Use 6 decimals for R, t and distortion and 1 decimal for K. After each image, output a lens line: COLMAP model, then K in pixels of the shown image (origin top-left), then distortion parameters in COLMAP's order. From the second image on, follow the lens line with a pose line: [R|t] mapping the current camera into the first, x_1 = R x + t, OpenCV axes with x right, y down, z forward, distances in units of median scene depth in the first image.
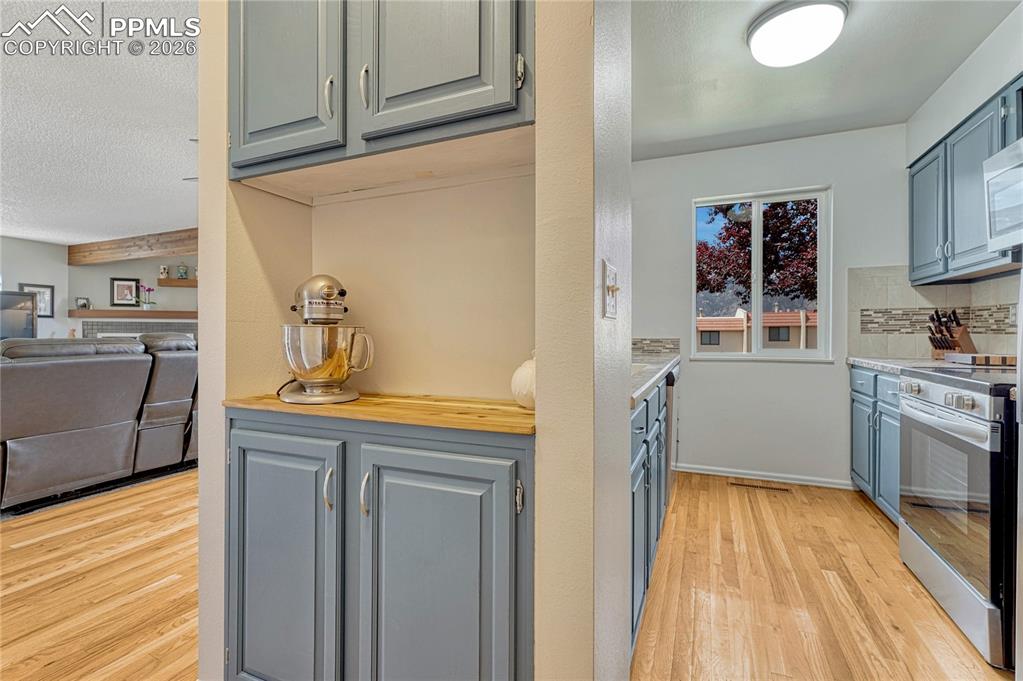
lens RADIAL K [[466.4, 0, 507.6], [0, 466.4, 337.3], [0, 0, 1]] dist [-0.008444, 0.002639]
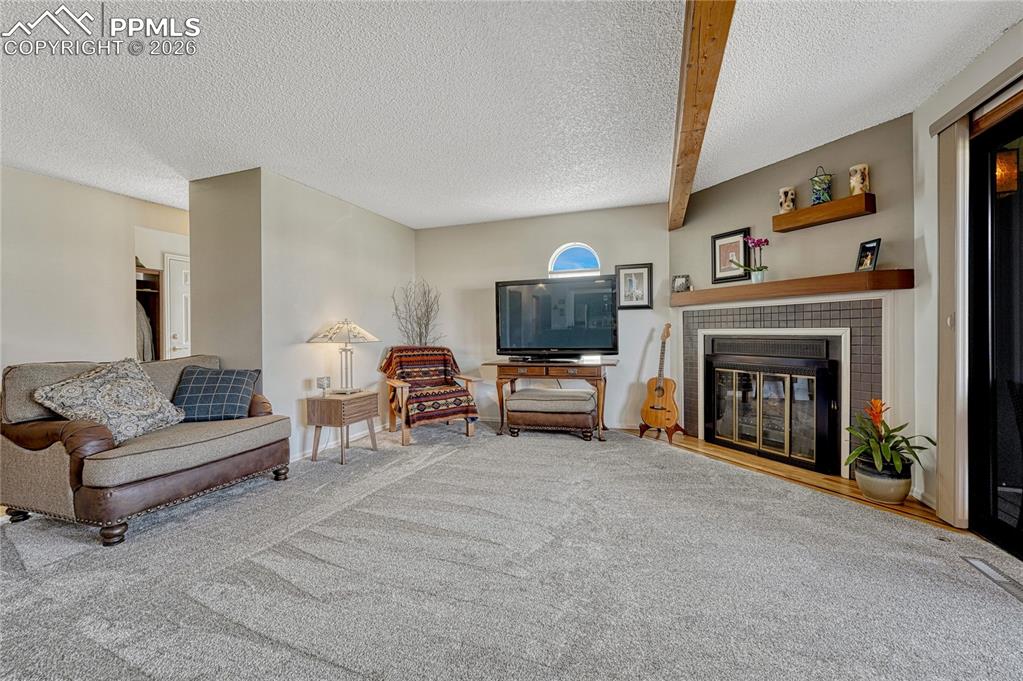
lens RADIAL K [[428.3, 0, 505.5], [0, 428.3, 340.8], [0, 0, 1]] dist [-0.010386, 0.001008]
pose [[0.074526, 0.016589, -0.997081, -0.726073], [0.009135, 0.999808, 0.017317, -0.011646], [0.997177, -0.010399, 0.074360, 1.548007]]
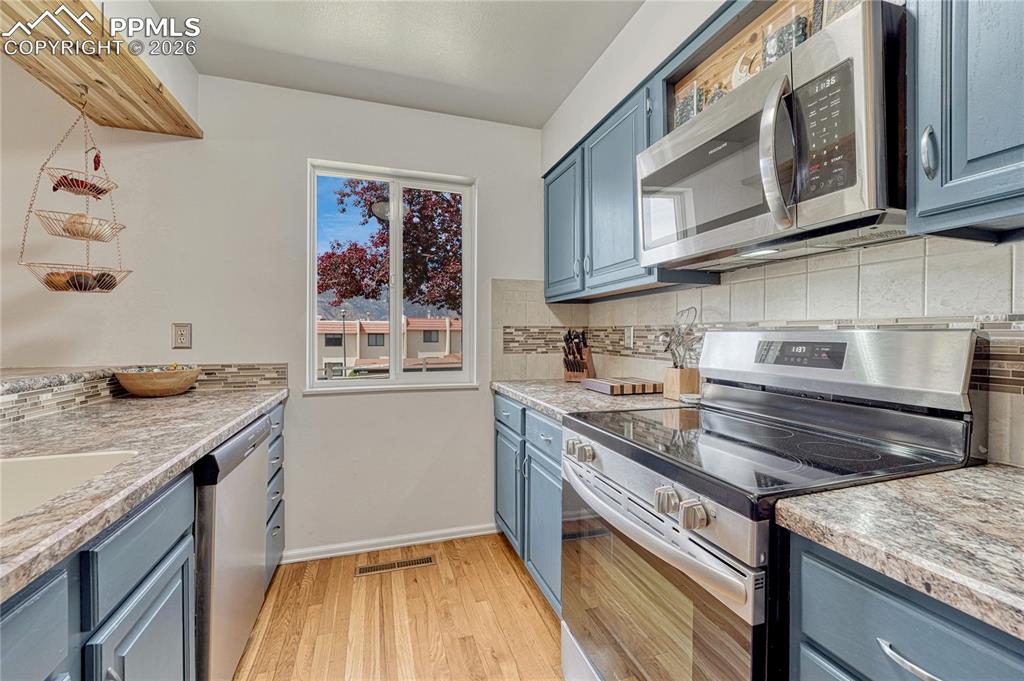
lens RADIAL K [[424.1, 0, 517.9], [0, 424.1, 338.8], [0, 0, 1]] dist [-0.007150, -0.000314]
pose [[0.744595, -0.001902, 0.667514, 0.232177], [0.001061, 0.999998, 0.001665, -0.035976], [-0.667516, -0.000532, 0.744595, 0.364857]]
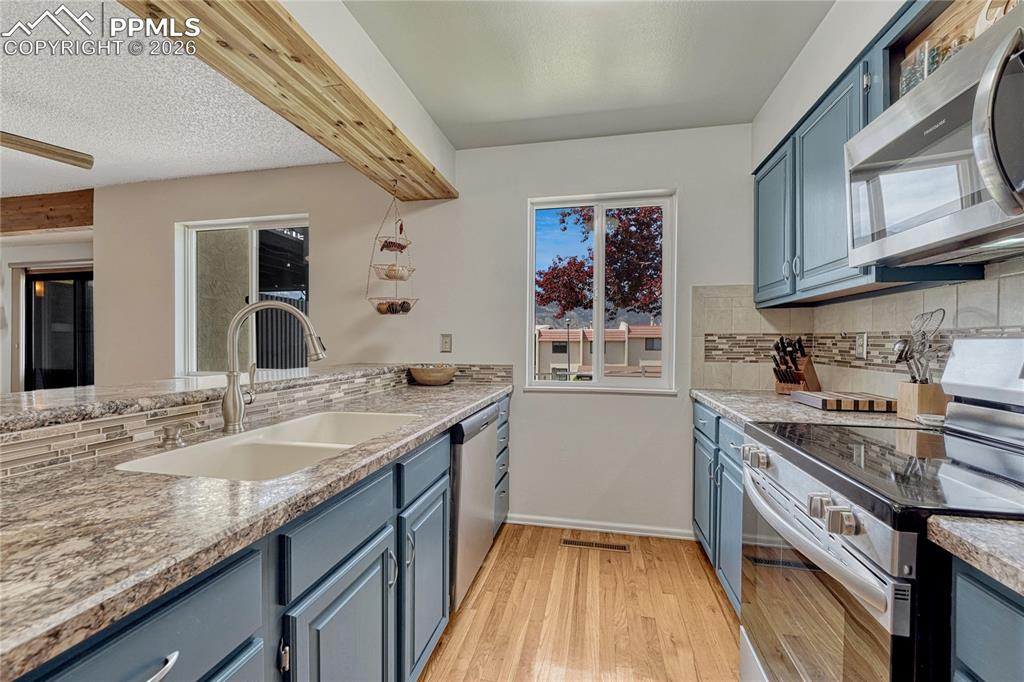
lens RADIAL K [[428.7, 0, 507.3], [0, 428.7, 348.9], [0, 0, 1]] dist [-0.010386, 0.001008]
pose [[0.980684, 0.002441, 0.195585, 0.230561], [-0.004085, 0.999960, 0.008004, -0.035264], [-0.195558, -0.008648, 0.980654, 0.273997]]
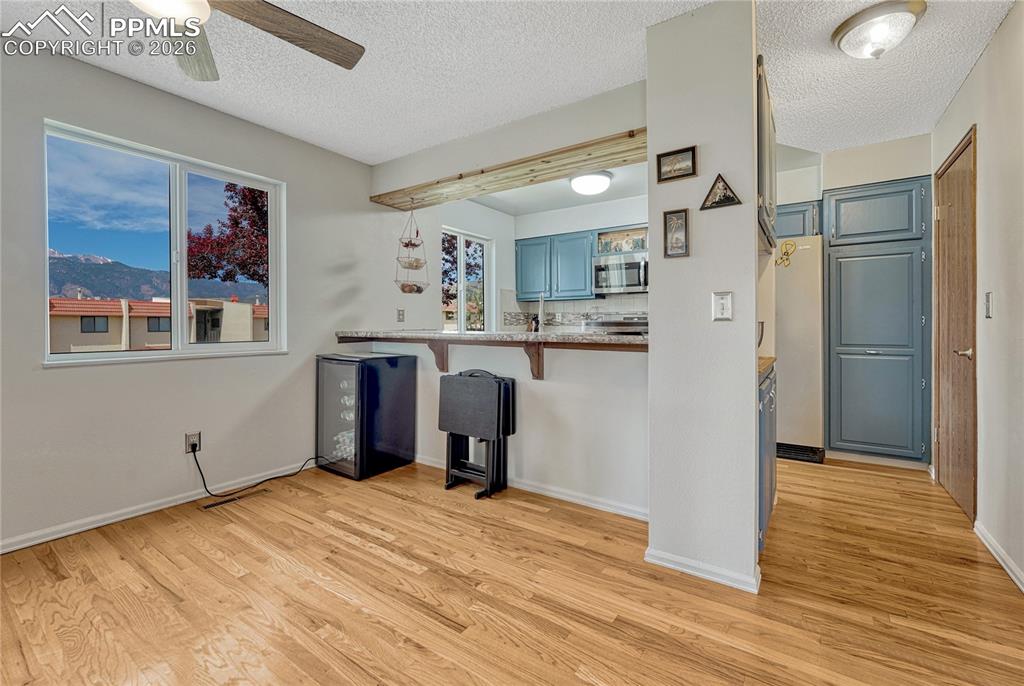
lens RADIAL K [[428.7, 0, 521.4], [0, 428.7, 343.1], [0, 0, 1]] dist [-0.010386, 0.001008]
pose [[0.171996, -0.043163, 0.984152, -0.844043], [0.006755, 0.999068, 0.042637, -0.009901], [-0.985074, -0.000685, 0.172127, 0.613906]]
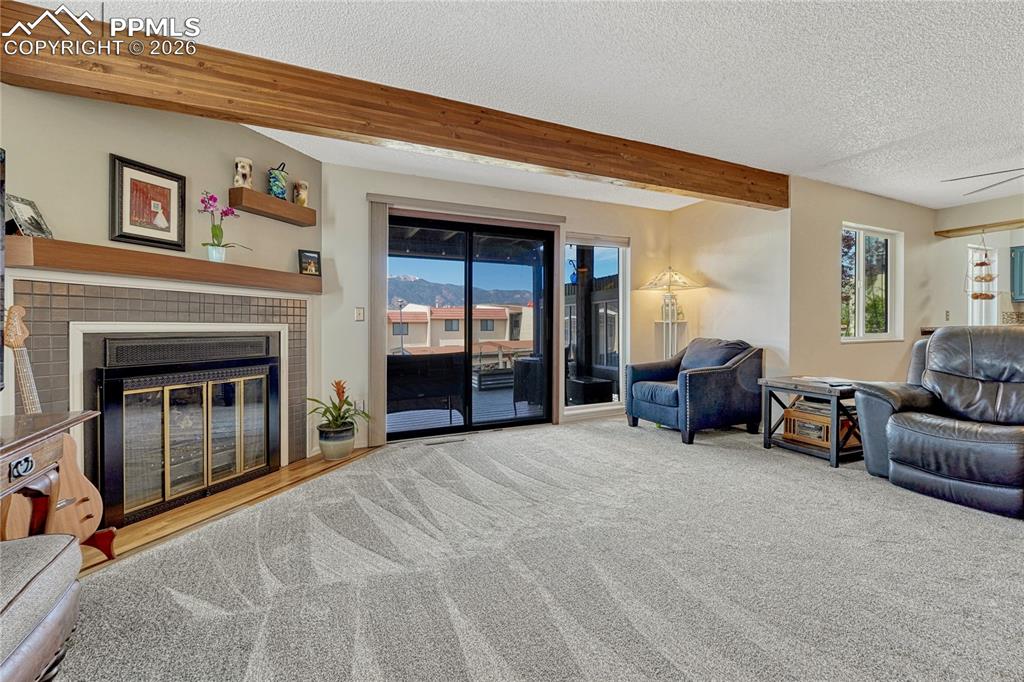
lens RADIAL K [[428.7, 0, 506.5], [0, 428.7, 333.6], [0, 0, 1]] dist [-0.010386, 0.001008]
pose [[0.668494, -0.015359, 0.743559, -1.998508], [0.006570, 0.999870, 0.014747, -0.005748], [-0.743688, -0.004973, 0.668508, 1.311693]]
